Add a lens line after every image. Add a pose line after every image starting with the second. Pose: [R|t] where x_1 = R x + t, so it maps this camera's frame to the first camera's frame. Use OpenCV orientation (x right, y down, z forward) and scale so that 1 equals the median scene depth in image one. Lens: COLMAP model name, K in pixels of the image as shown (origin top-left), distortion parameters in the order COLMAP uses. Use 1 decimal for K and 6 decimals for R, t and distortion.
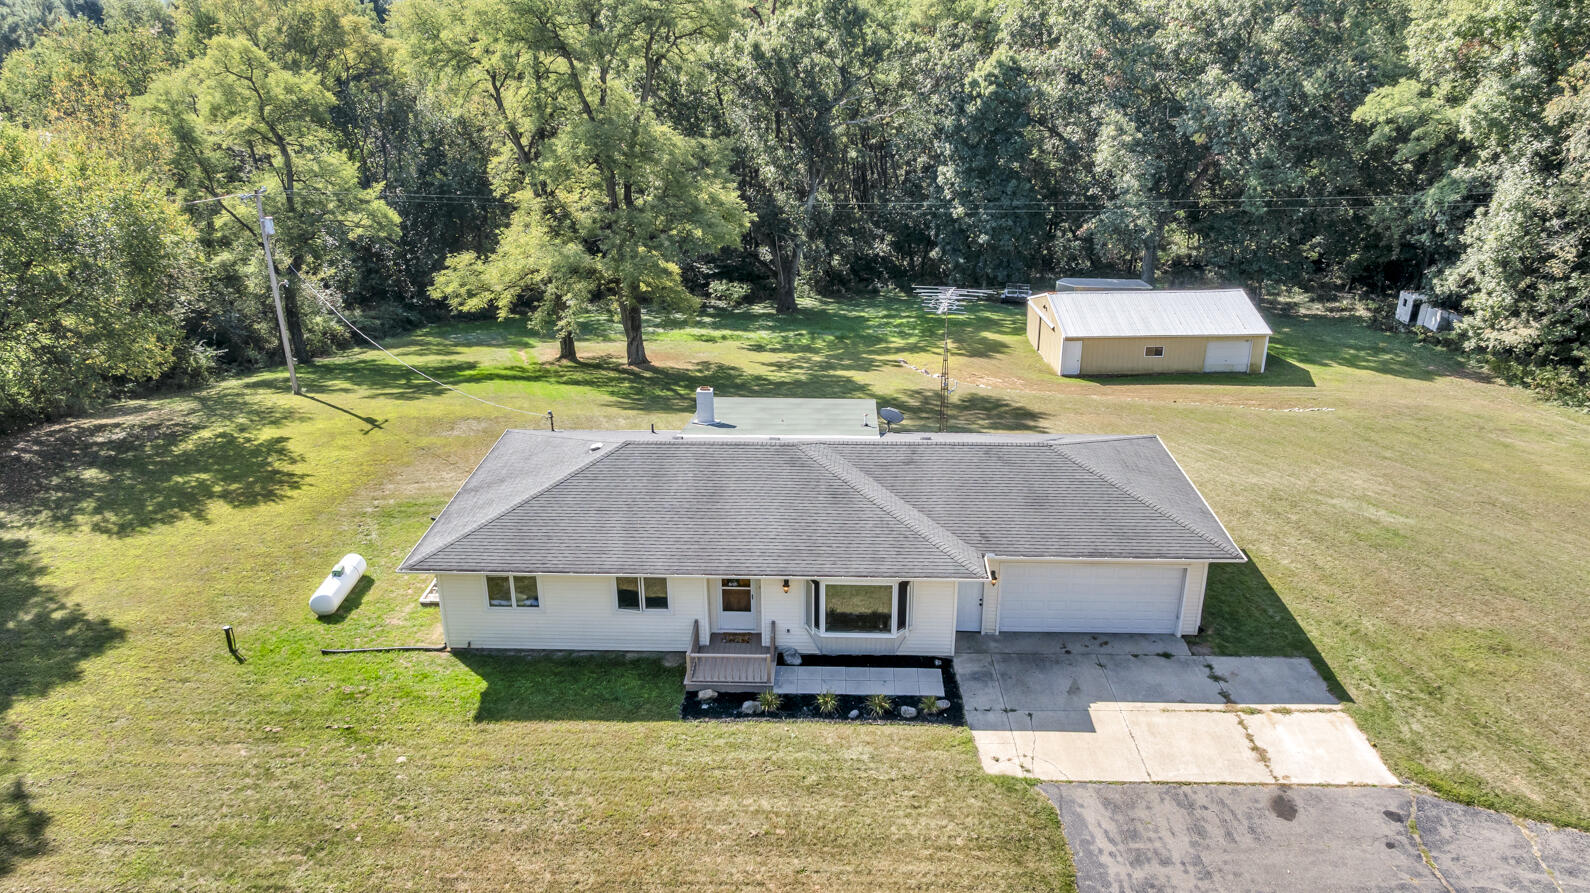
lens RADIAL K [[1125.1, 0, 797.4], [0, 1125.1, 486.7], [0, 0, 1]] dist [-0.034118, 0.045719]
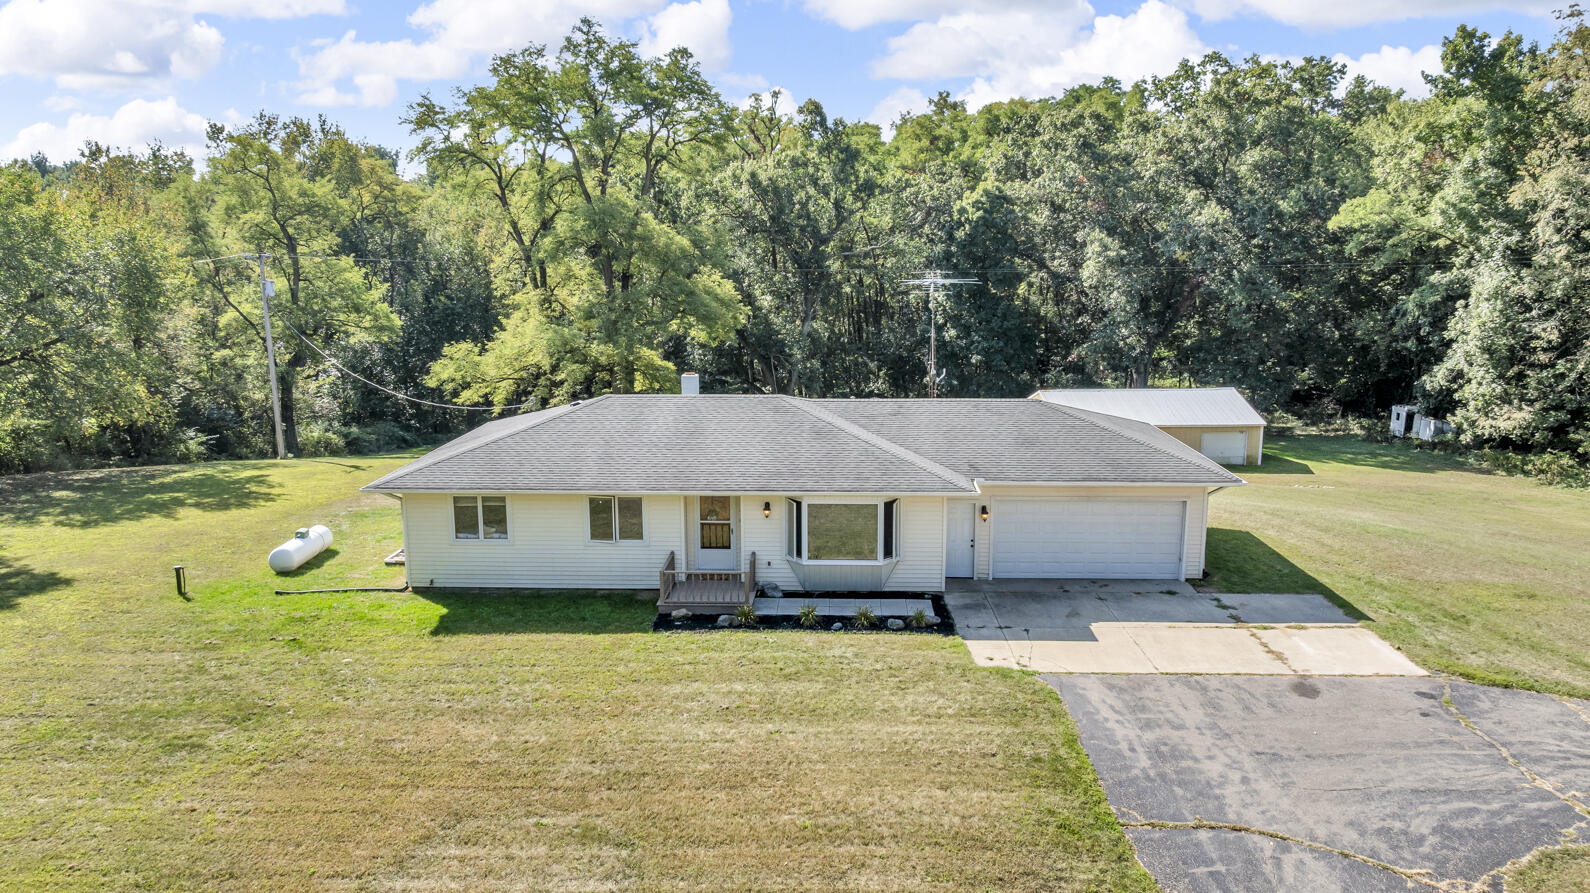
lens RADIAL K [[1130.1, 0, 795.0], [0, 1130.1, 446.5], [0, 0, 1]] dist [-0.008128, -0.004264]
pose [[0.999998, 0.000184, -0.002017, 0.010663], [-0.000574, 0.980852, -0.194753, 0.148263], [0.001943, 0.194753, 0.980850, 0.030979]]
